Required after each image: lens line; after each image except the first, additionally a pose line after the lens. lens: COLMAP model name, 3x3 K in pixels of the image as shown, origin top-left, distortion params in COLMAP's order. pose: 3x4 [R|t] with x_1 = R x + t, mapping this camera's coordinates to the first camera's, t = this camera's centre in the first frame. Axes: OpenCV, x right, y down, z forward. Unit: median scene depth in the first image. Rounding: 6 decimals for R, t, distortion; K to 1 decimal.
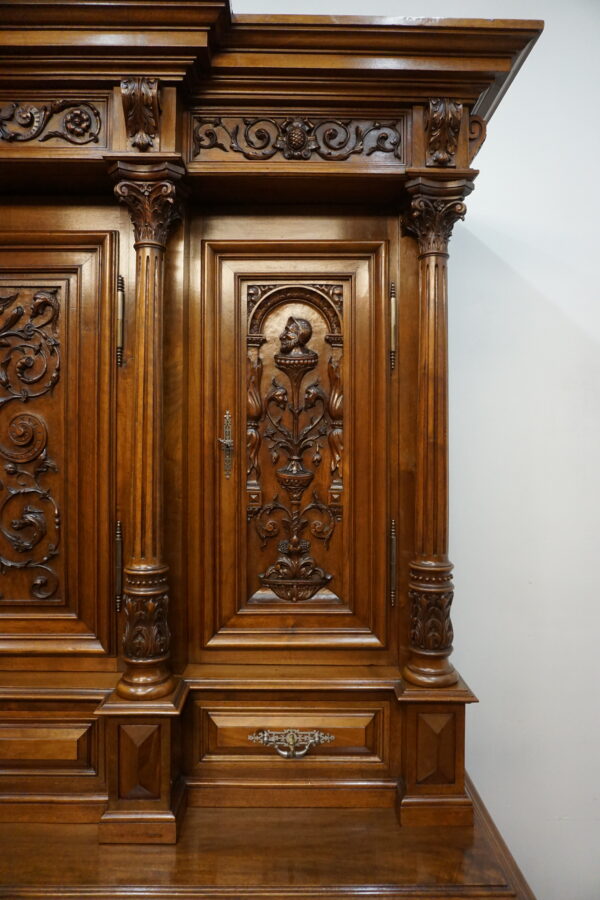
lens RADIAL K [[602.0, 0, 295.4], [0, 602.0, 445.9], [0, 0, 1]] dist [-0.054217, 0.035911]
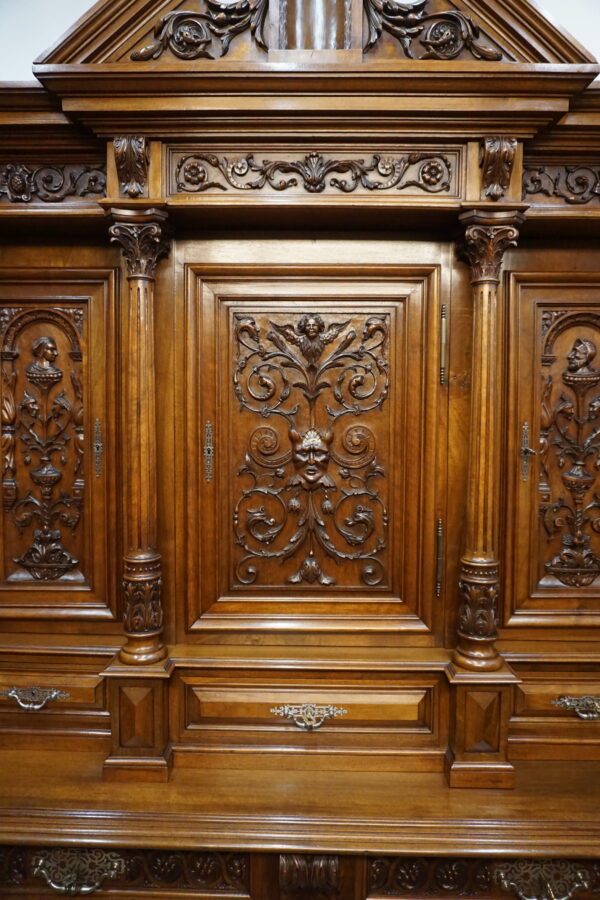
lens RADIAL K [[602.0, 0, 299.9], [0, 602.0, 448.8], [0, 0, 1]] dist [-0.054217, 0.035911]
pose [[0.999525, 0.002934, -0.030682, -0.529928], [-0.001445, 0.998825, 0.048445, -0.065446], [0.030788, -0.048378, 0.998355, -0.158156]]
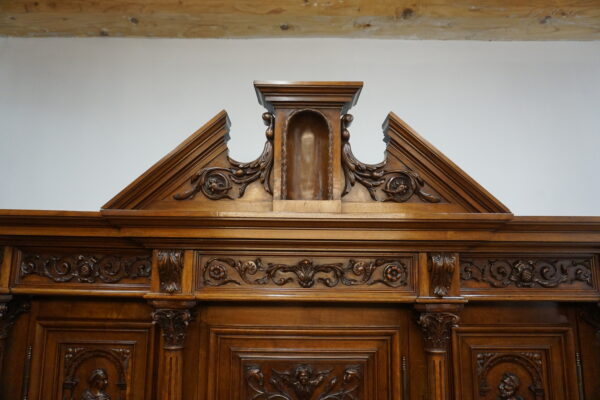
lens RADIAL K [[401.3, 0, 291.3], [0, 401.3, 193.6], [0, 0, 1]] dist [-0.054217, 0.035911]
pose [[0.999806, -0.000057, -0.019701, -0.554100], [-0.003245, 0.985867, -0.167497, -0.521591], [0.019432, 0.167529, 0.985676, -0.055017]]
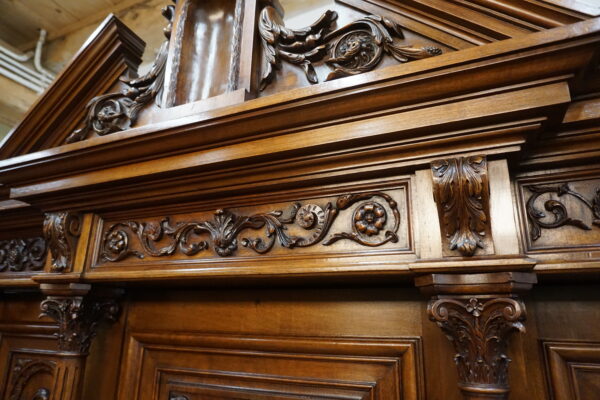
lens RADIAL K [[401.3, 0, 295.2], [0, 401.3, 198.4], [0, 0, 1]] dist [-0.054217, 0.035911]
pose [[0.902471, -0.118398, -0.414159, -0.213289], [-0.016649, 0.951177, -0.308197, -0.370032], [0.430428, 0.285034, 0.856439, 0.453227]]
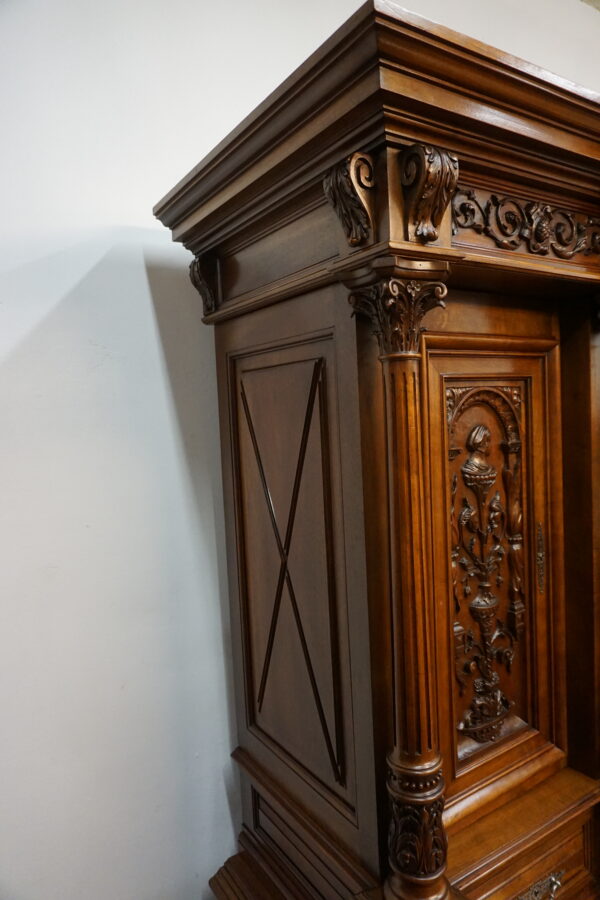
lens RADIAL K [[602.0, 0, 293.5], [0, 602.0, 450.2], [0, 0, 1]] dist [-0.054217, 0.035911]
pose [[0.852495, -0.079457, 0.516662, -0.718282], [0.051652, 0.996347, 0.068001, -0.265416], [-0.520178, -0.031284, 0.853485, 0.429454]]
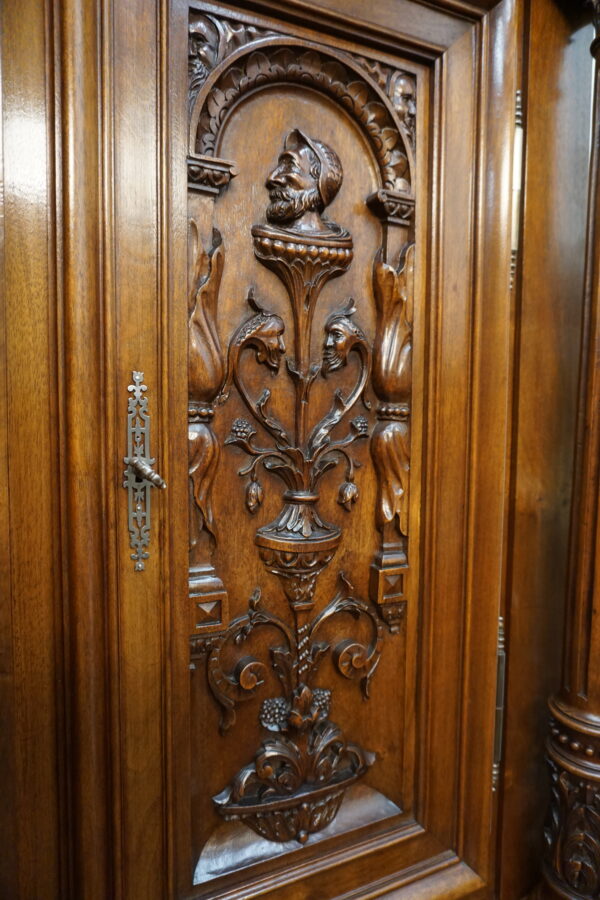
lens RADIAL K [[602.0, 0, 297.2], [0, 602.0, 449.5], [0, 0, 1]] dist [-0.054217, 0.035911]
pose [[0.899558, -0.024432, 0.436118, -0.187518], [-0.008519, 0.997263, 0.073439, -0.042272], [-0.436719, -0.069778, 0.896888, 0.687281]]
